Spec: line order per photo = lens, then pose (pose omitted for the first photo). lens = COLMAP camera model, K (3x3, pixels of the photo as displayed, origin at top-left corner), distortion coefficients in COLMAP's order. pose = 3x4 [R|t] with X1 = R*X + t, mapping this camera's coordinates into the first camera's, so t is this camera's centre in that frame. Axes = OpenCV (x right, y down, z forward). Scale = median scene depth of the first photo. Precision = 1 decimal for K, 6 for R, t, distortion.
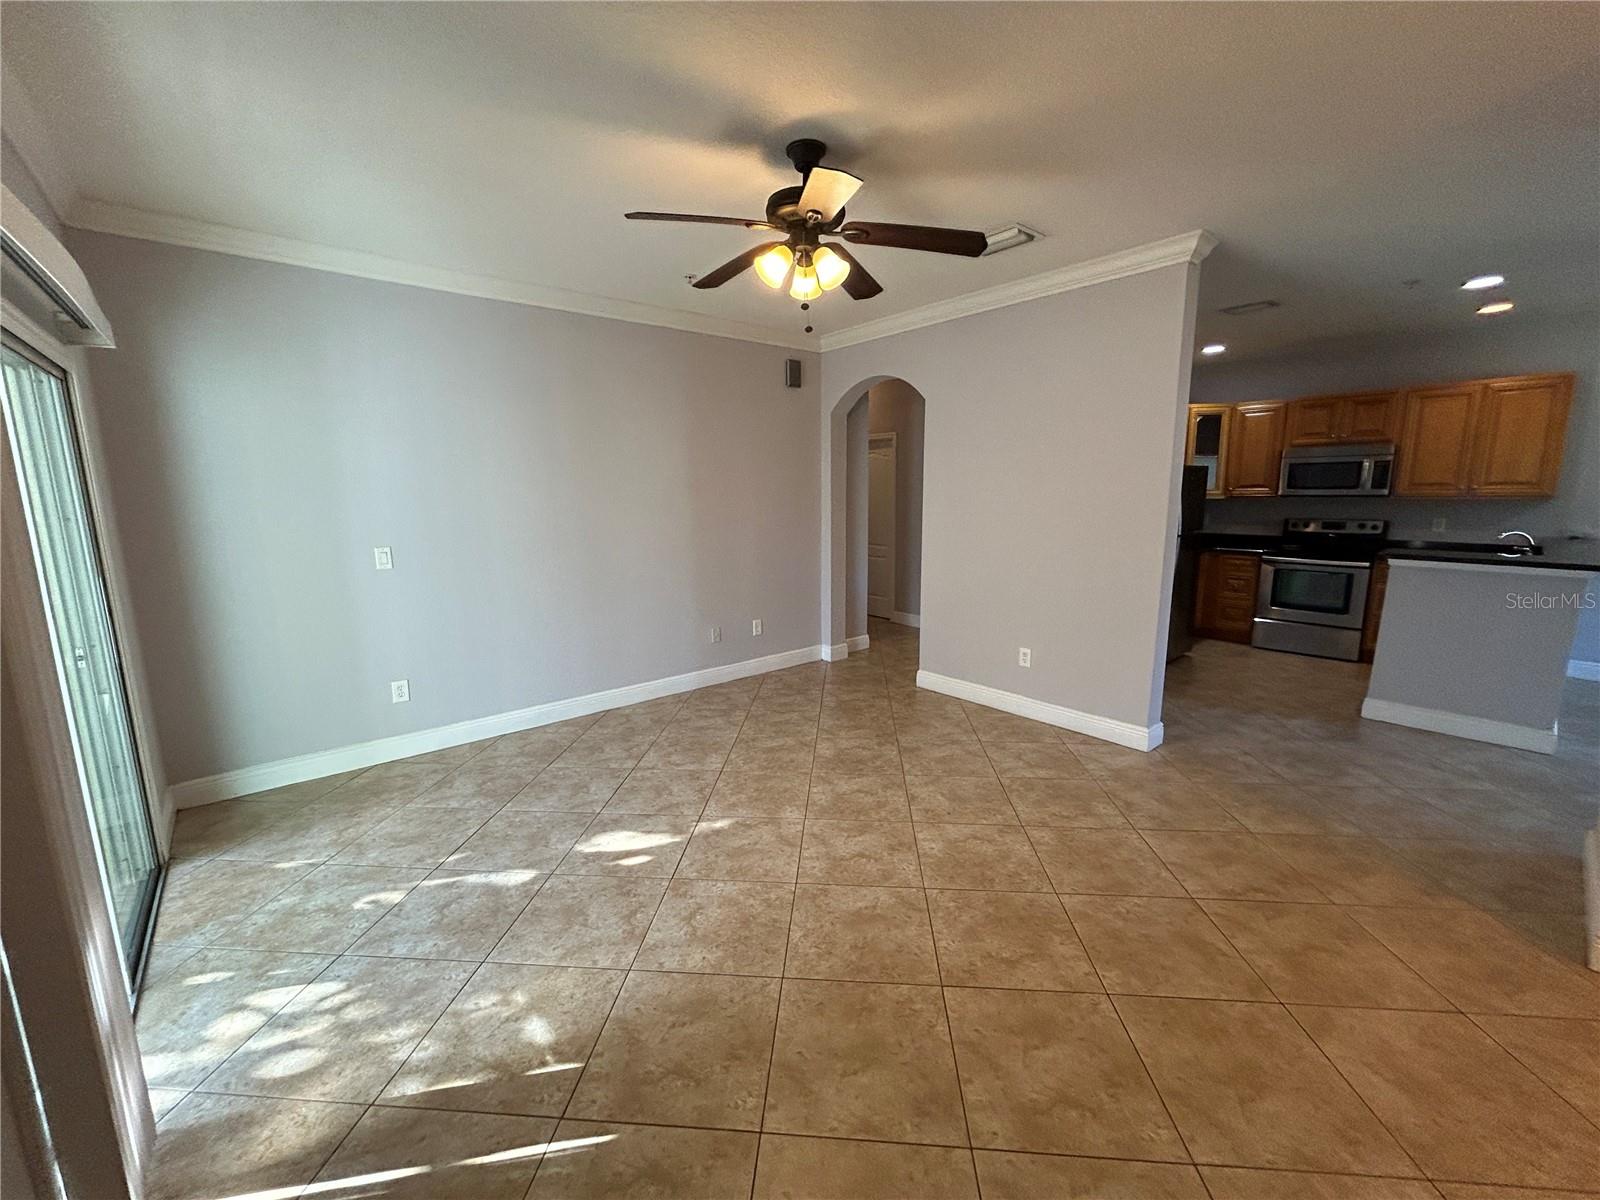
lens RADIAL K [[637.6, 0, 793.6], [0, 637.6, 596.5], [0, 0, 1]] dist [-0.004847, 0.000606]
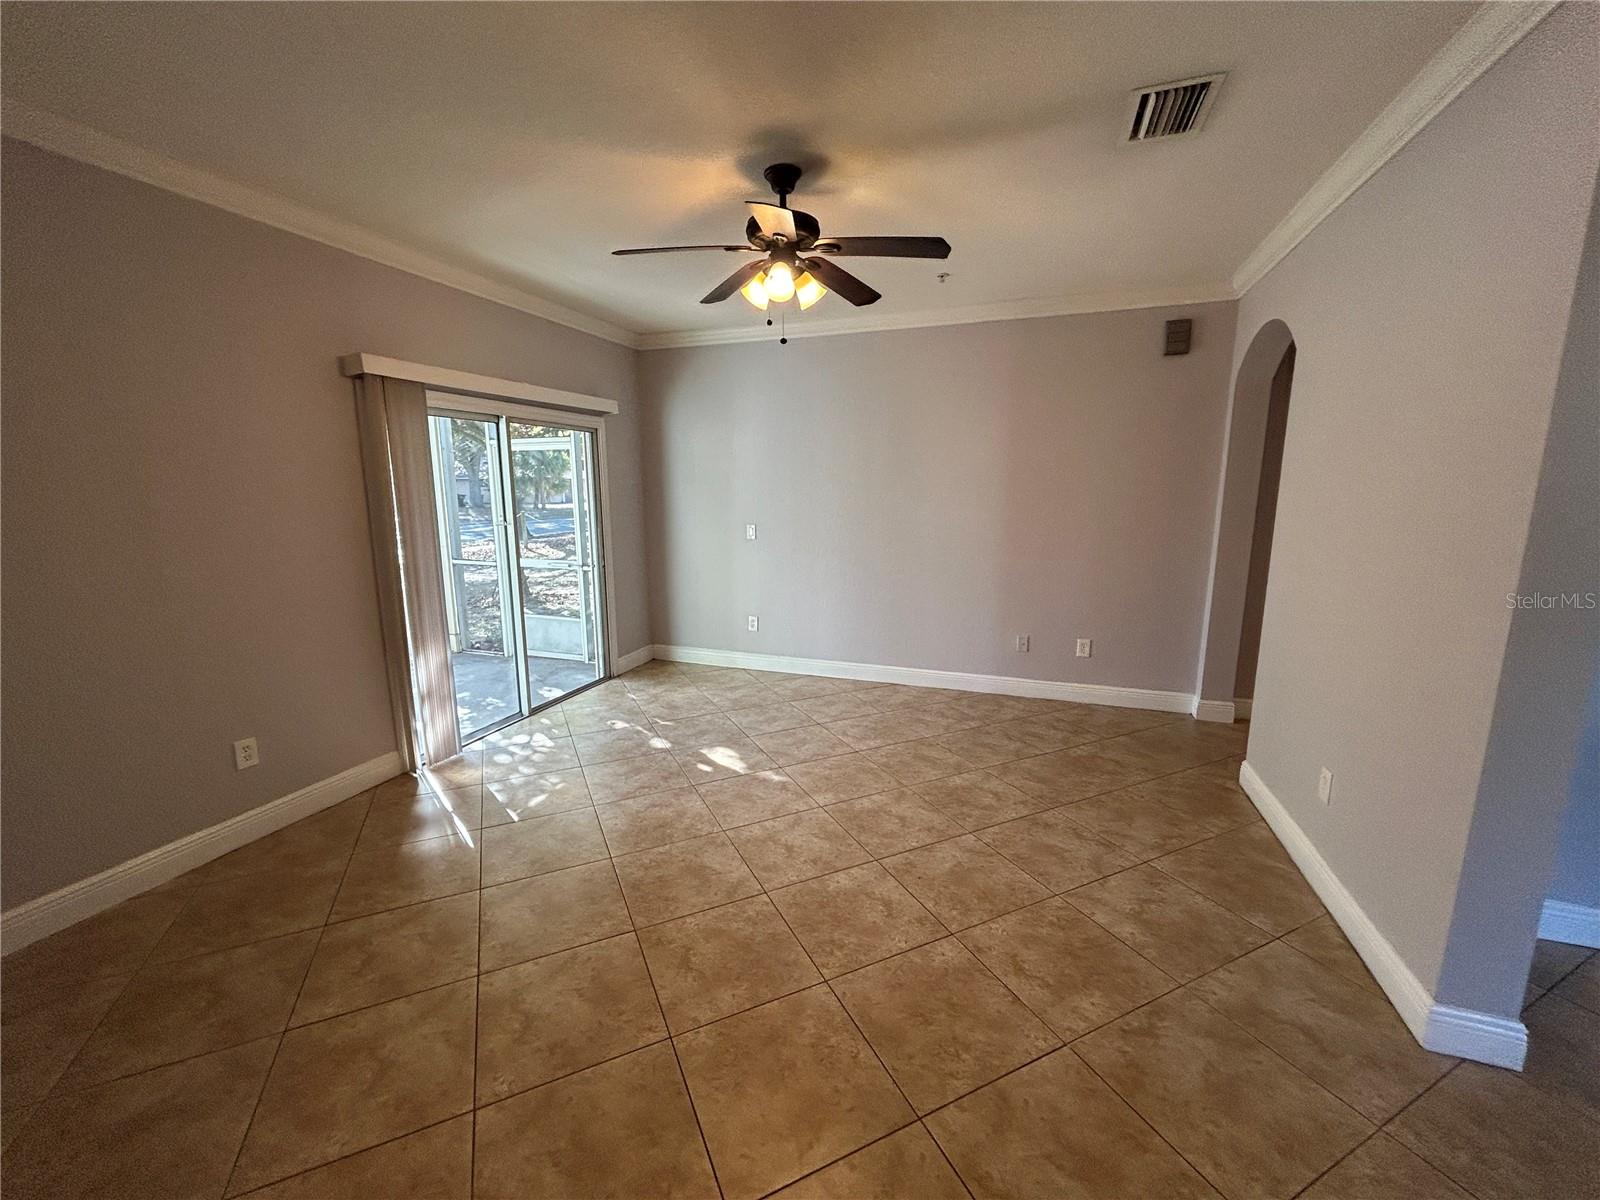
lens RADIAL K [[637.6, 0, 802.9], [0, 637.6, 596.5], [0, 0, 1]] dist [-0.004847, 0.000606]
pose [[0.505448, 0.155941, -0.848648, 0.538451], [-0.143505, 0.985028, 0.095531, -0.054612], [0.850840, 0.073499, 0.520259, 0.264641]]
